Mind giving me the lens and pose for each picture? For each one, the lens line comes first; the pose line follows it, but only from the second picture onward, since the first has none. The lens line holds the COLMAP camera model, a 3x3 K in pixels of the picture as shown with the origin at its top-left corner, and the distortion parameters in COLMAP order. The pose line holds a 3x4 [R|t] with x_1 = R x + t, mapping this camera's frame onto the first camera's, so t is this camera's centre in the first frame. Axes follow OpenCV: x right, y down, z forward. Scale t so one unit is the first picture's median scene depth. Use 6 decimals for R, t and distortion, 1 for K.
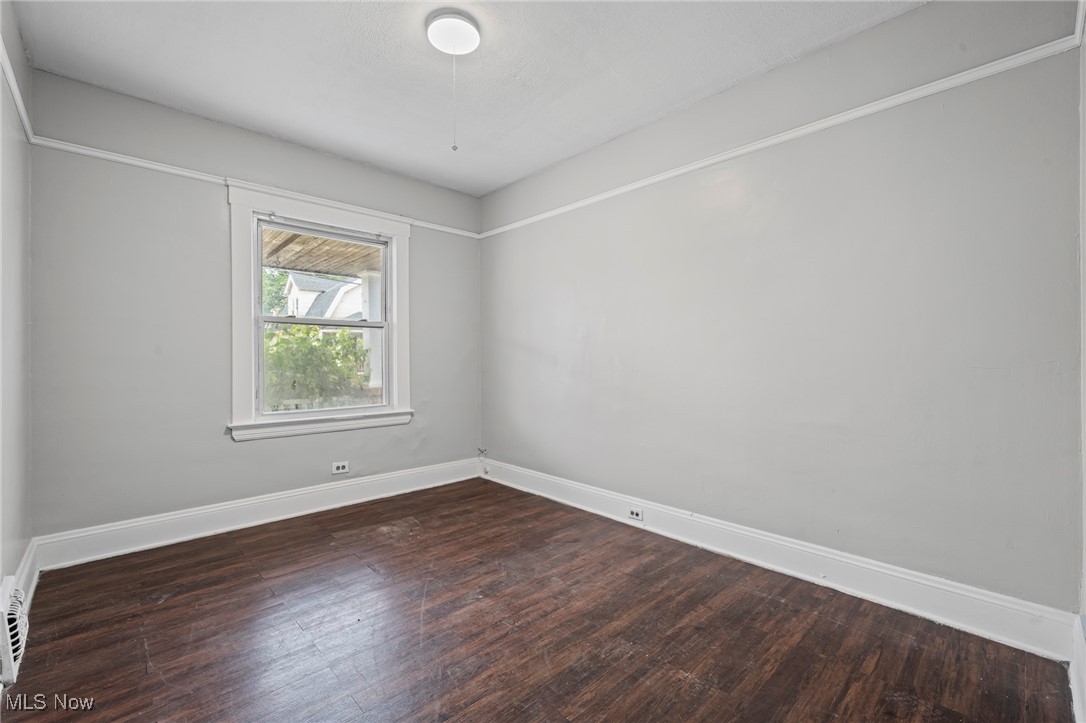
lens RADIAL K [[463.2, 0, 541.2], [0, 463.2, 358.4], [0, 0, 1]] dist [0.000580, -0.000062]
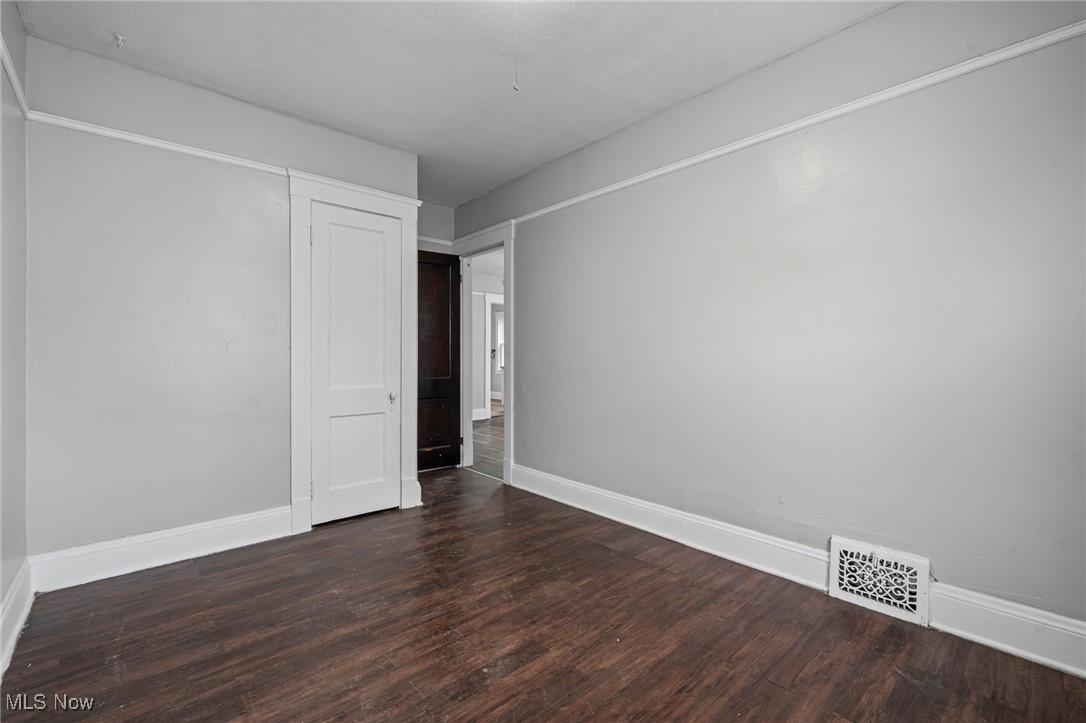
lens RADIAL K [[463.2, 0, 541.2], [0, 463.2, 358.4], [0, 0, 1]] dist [0.000580, -0.000062]
pose [[-0.999685, 0.003625, 0.024816, -0.259177], [0.003666, 0.999992, 0.001605, 0.001853], [-0.024810, 0.001696, -0.999691, 1.871812]]
